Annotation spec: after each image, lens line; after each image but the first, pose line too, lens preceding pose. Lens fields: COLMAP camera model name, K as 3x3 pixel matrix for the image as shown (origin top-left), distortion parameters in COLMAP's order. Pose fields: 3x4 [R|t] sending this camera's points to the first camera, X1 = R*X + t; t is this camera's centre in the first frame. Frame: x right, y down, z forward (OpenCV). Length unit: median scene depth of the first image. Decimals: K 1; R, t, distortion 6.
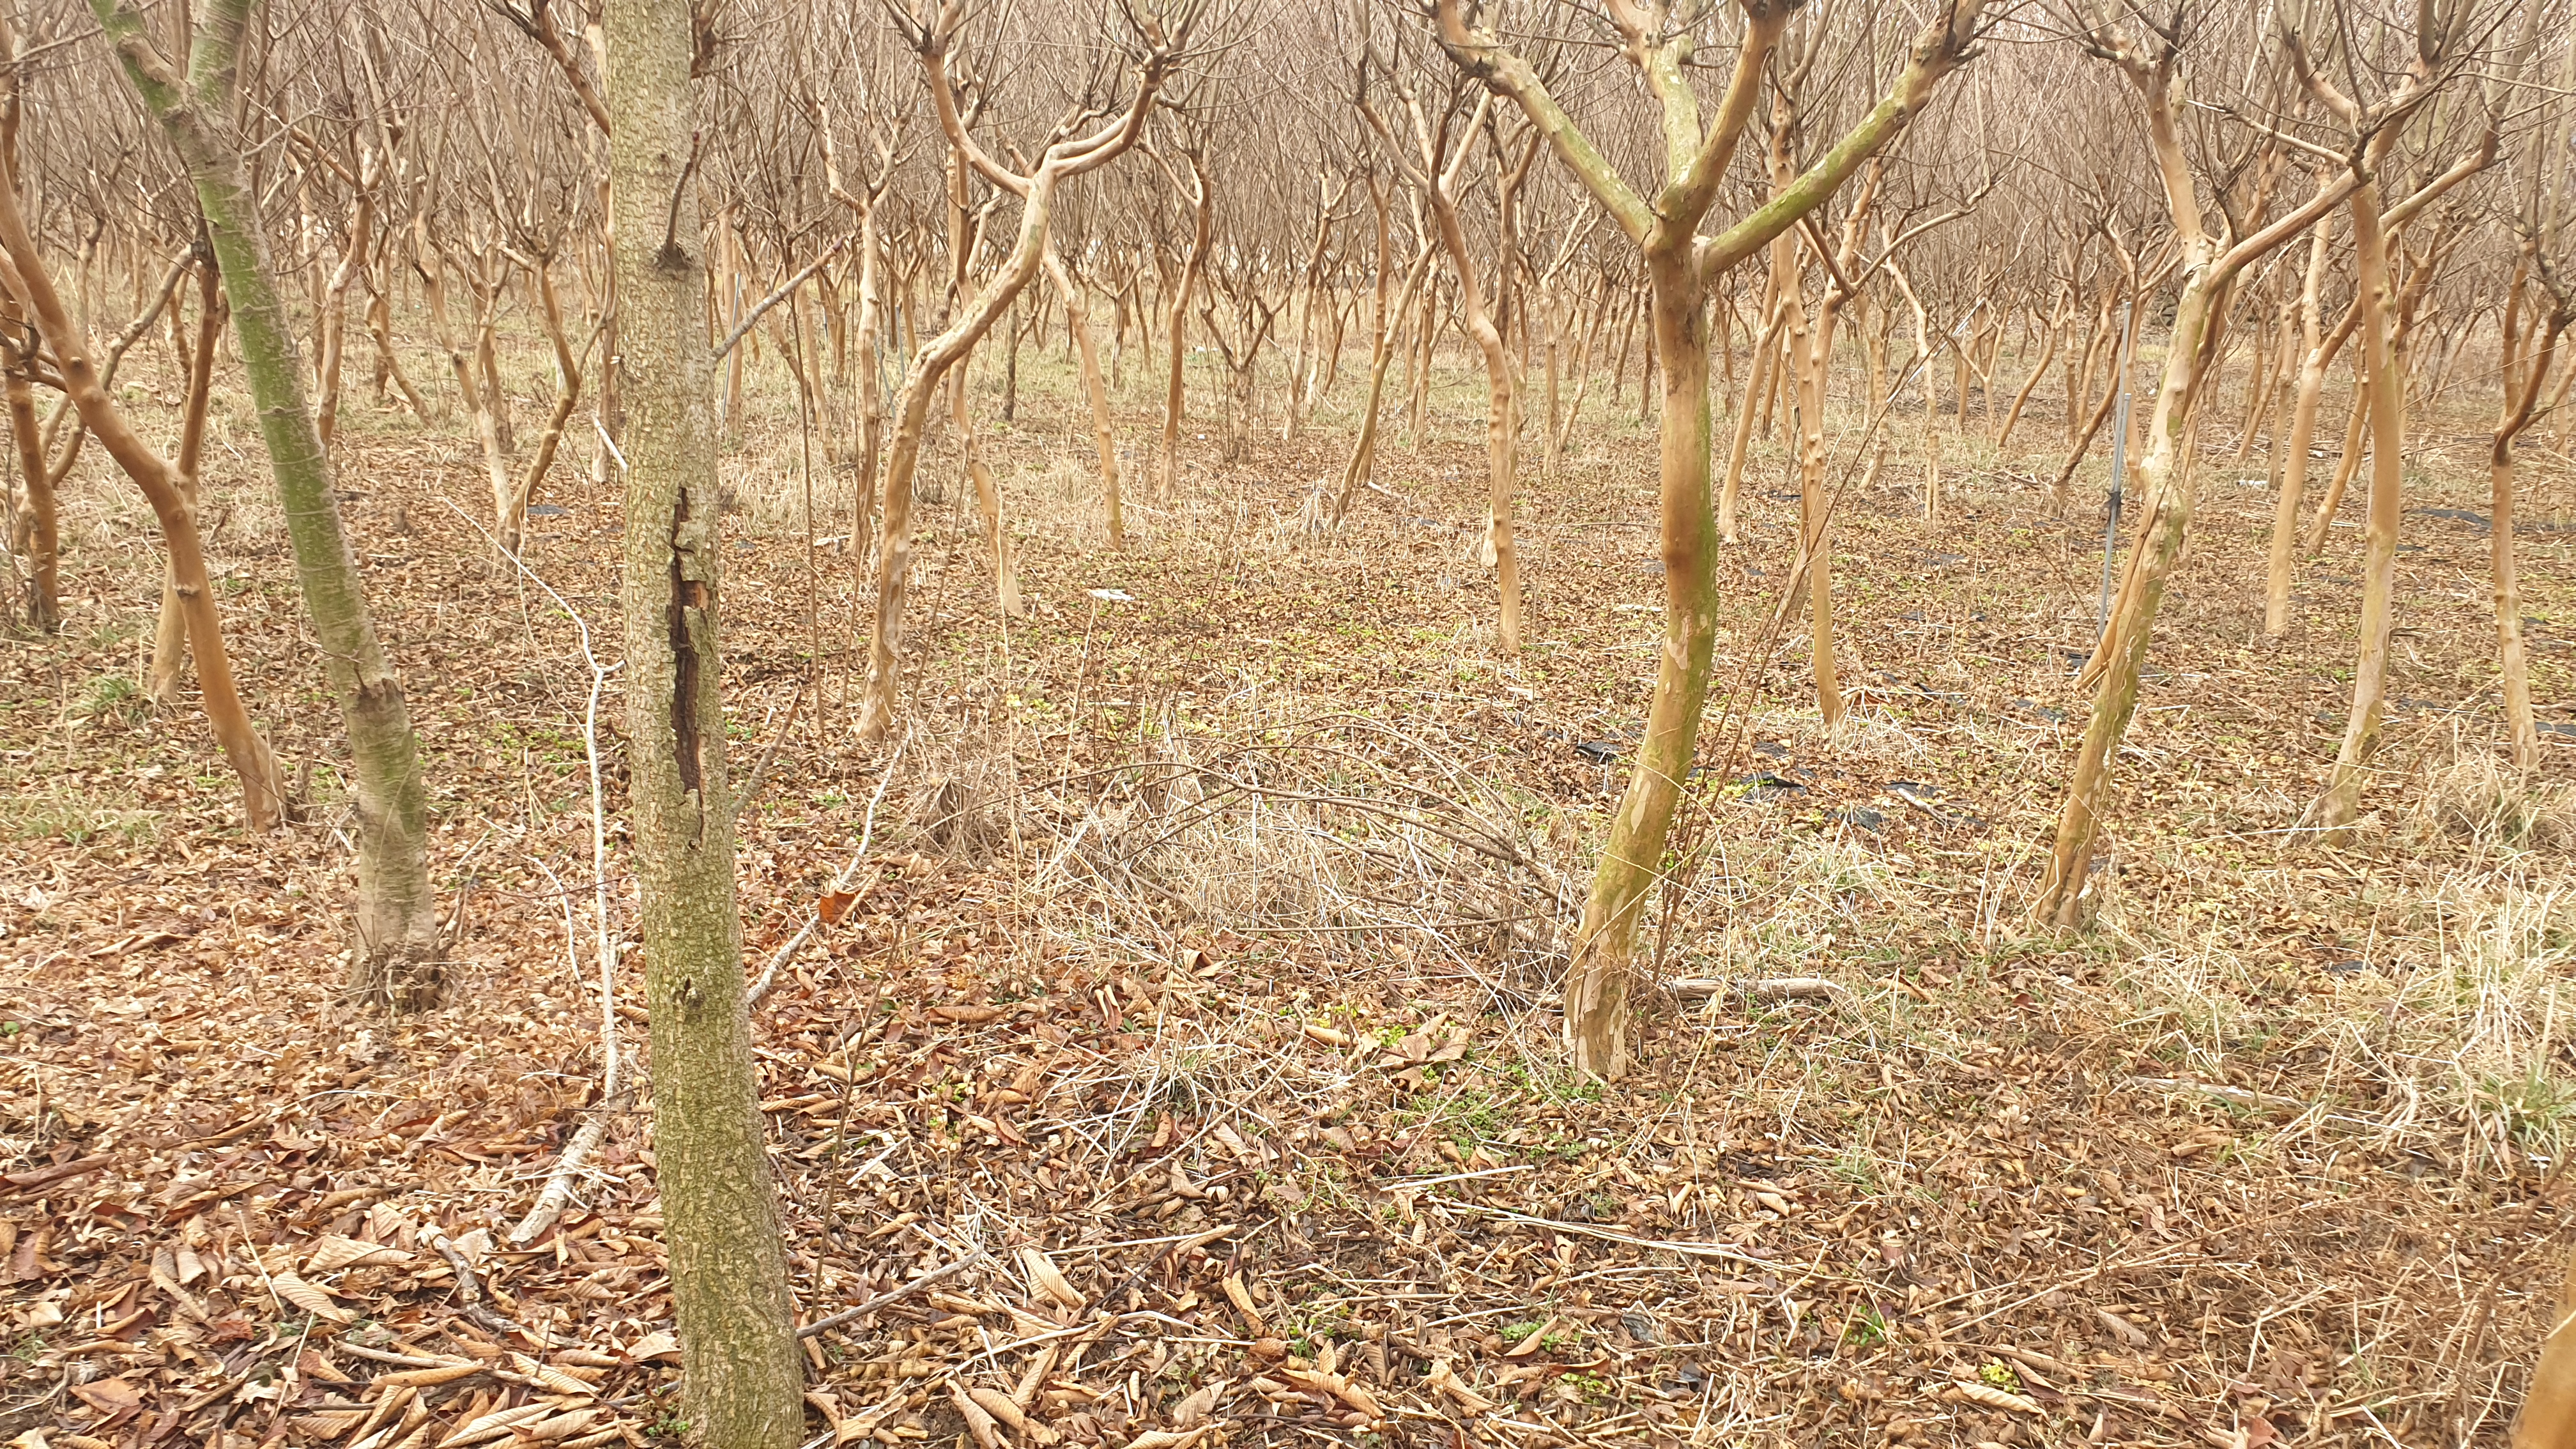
lens RADIAL K [[2036.0, 0, 1288.0], [0, 2036.0, 724.5], [0, 0, 1]] dist [0.051949, -0.041170]
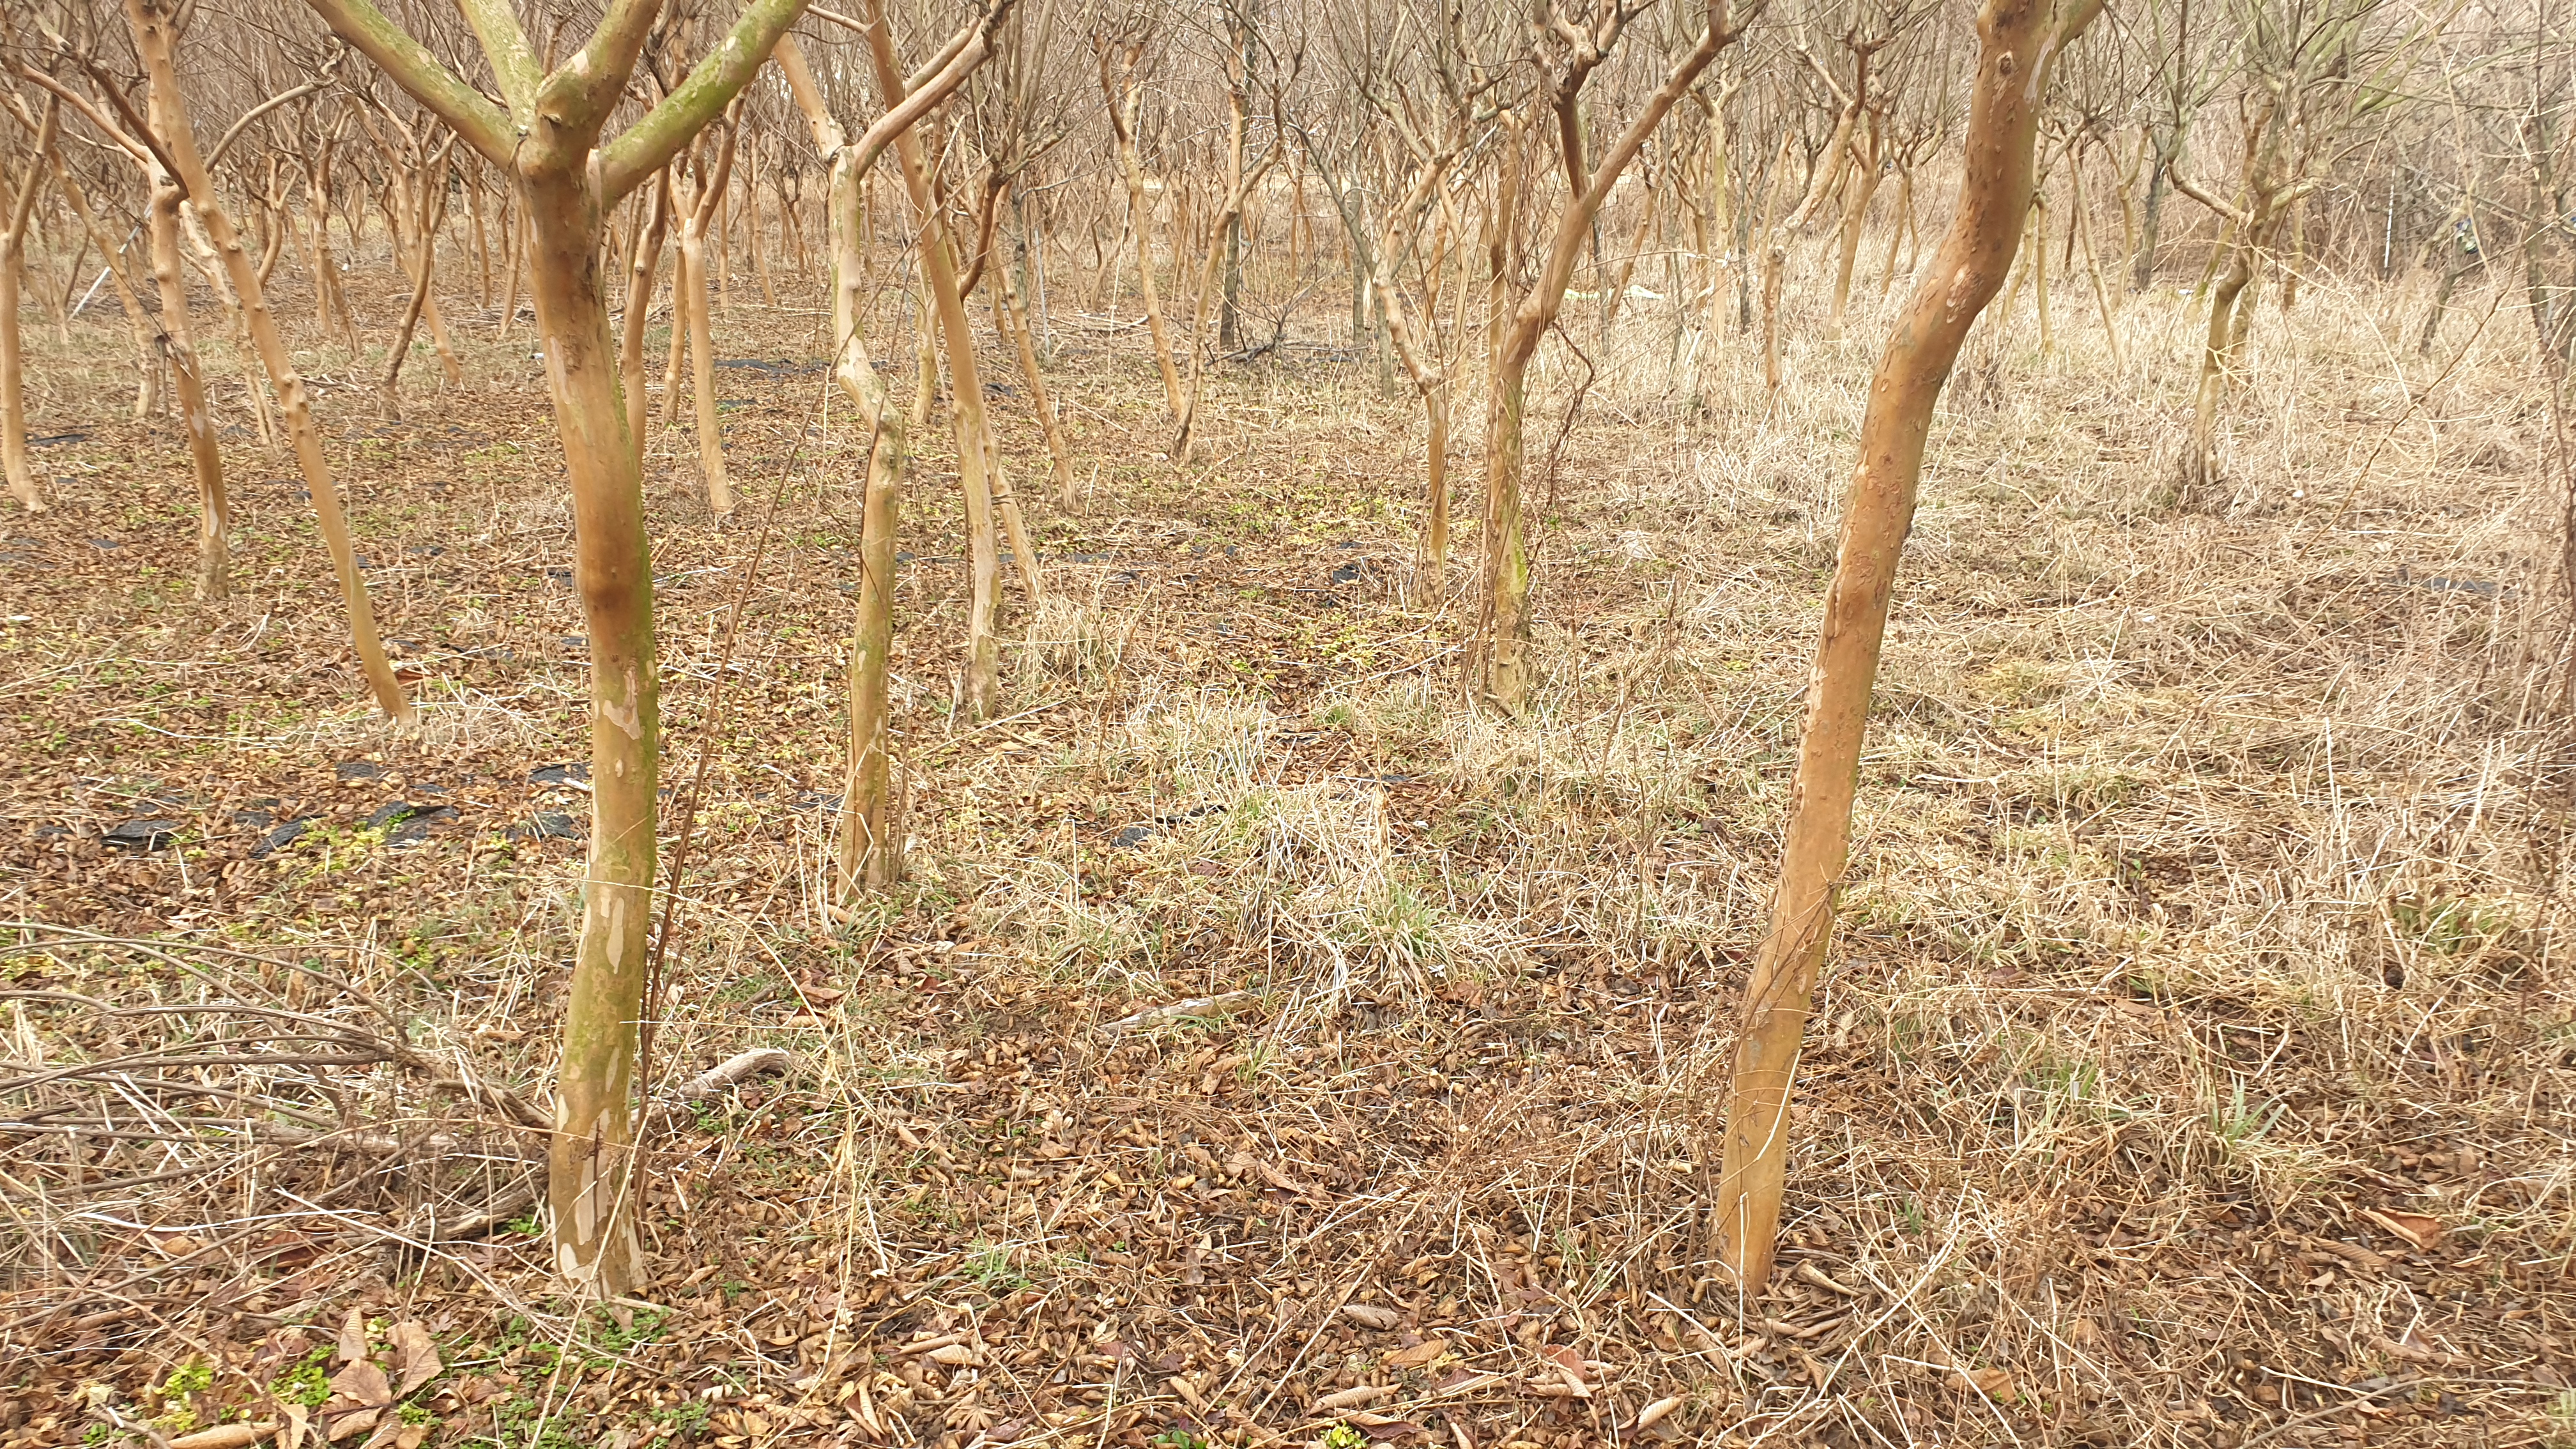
lens RADIAL K [[2036.0, 0, 1288.0], [0, 2036.0, 724.5], [0, 0, 1]] dist [0.051949, -0.041170]
pose [[0.649428, -0.253532, 0.716913, -0.182233], [0.206869, 0.966129, 0.154270, -0.098379], [-0.731743, 0.048120, 0.679880, 0.329517]]
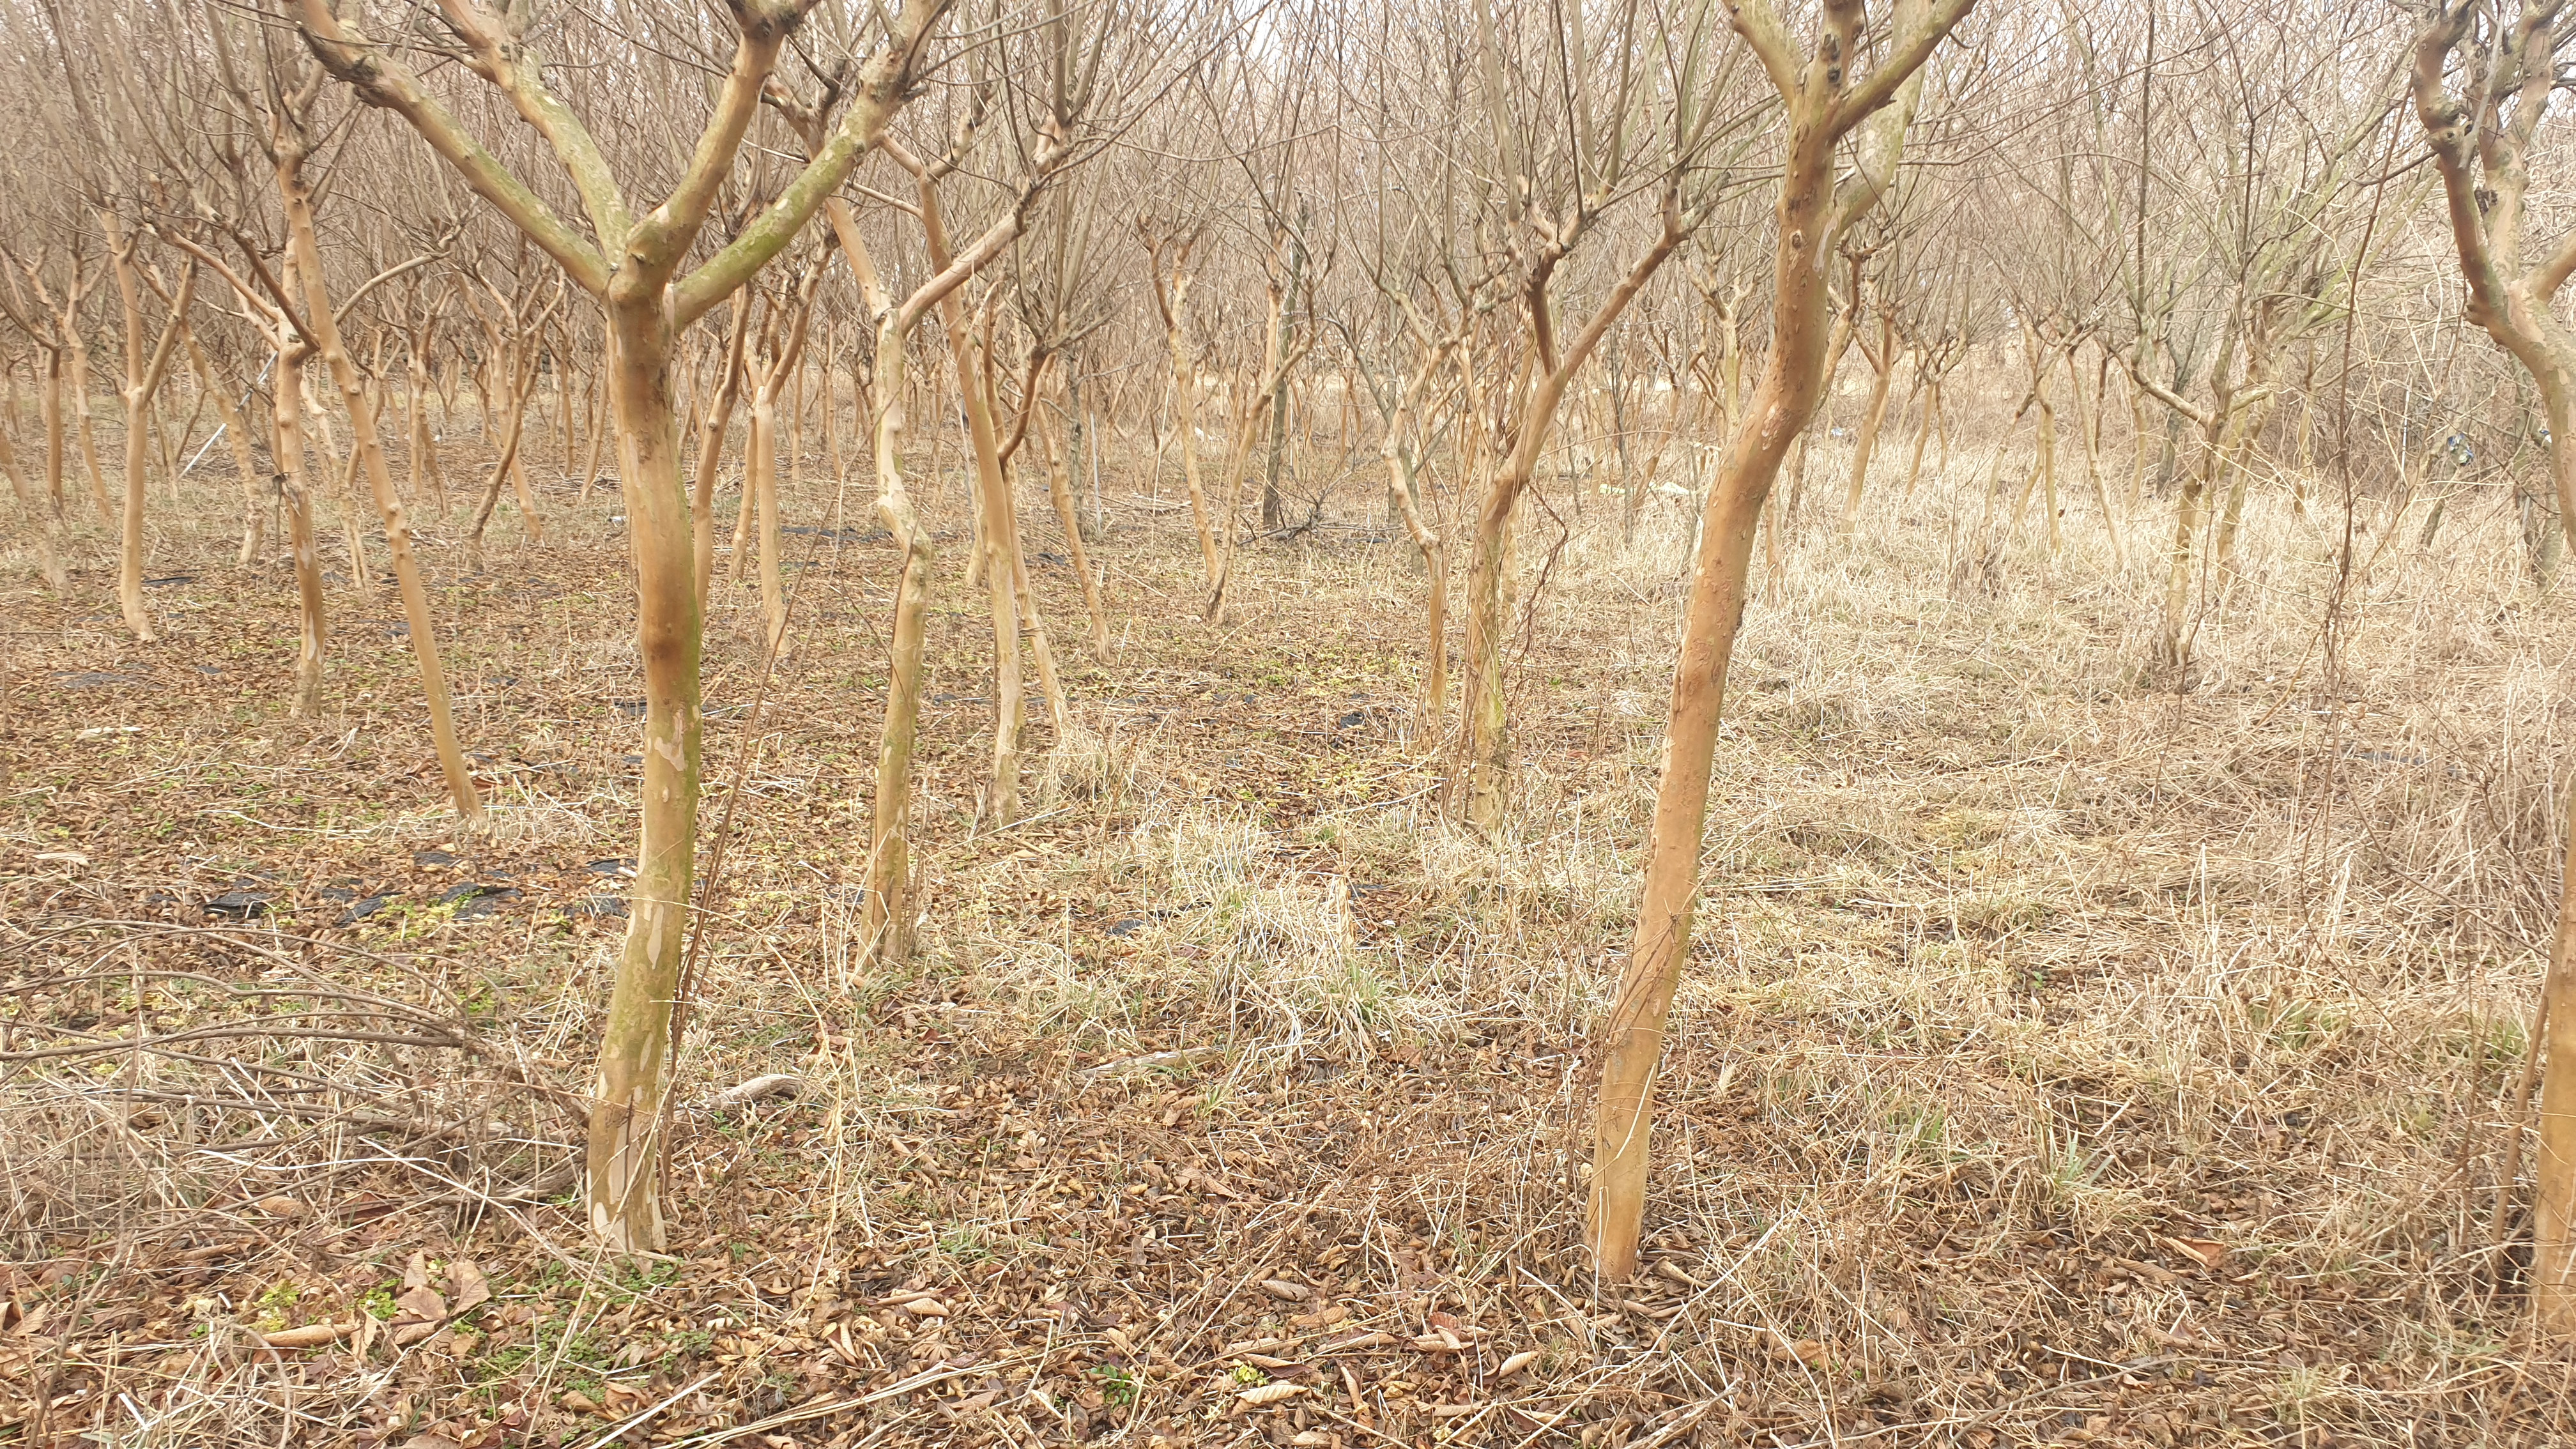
lens RADIAL K [[2049.0, 0, 1313.5], [0, 2049.0, 756.6], [0, 0, 1]] dist [0.065491, -0.095456]
pose [[0.667519, -0.178057, 0.722990, -0.268671], [0.183408, 0.980388, 0.072112, -0.047566], [-0.721651, 0.084466, 0.687085, 0.191258]]
